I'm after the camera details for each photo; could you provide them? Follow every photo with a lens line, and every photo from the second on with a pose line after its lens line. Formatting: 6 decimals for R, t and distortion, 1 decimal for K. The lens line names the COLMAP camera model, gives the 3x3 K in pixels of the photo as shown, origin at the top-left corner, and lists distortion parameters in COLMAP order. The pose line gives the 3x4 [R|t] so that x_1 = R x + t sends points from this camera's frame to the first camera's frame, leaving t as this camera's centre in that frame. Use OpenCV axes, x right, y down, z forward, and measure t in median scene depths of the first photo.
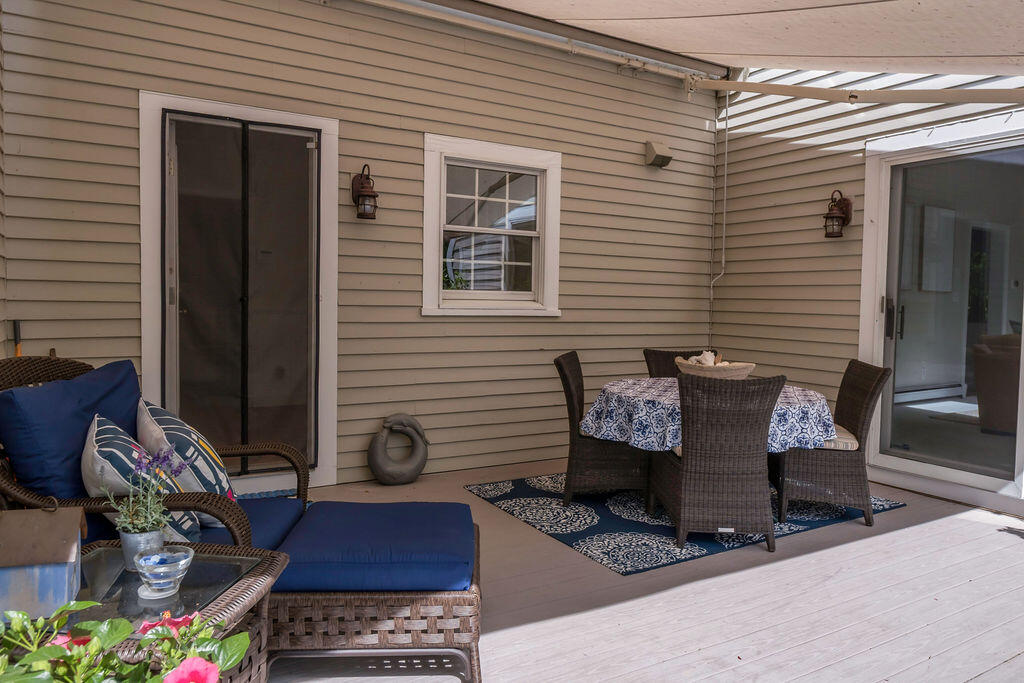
lens RADIAL K [[685.4, 0, 493.9], [0, 685.4, 335.9], [0, 0, 1]] dist [0.004450, 0.000681]
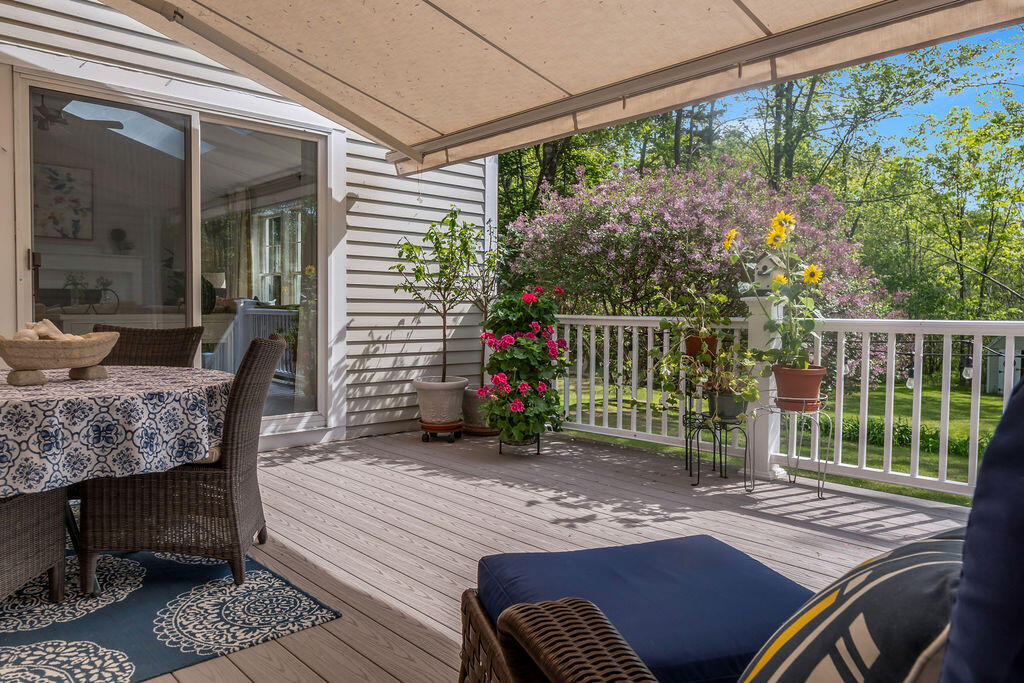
lens RADIAL K [[685.4, 0, 493.9], [0, 685.4, 335.9], [0, 0, 1]] dist [0.004450, 0.000681]
pose [[-0.206258, -0.049815, 0.977229, -0.444170], [0.043538, 0.997247, 0.060025, 0.017626], [-0.977529, 0.054927, -0.203521, 0.818688]]
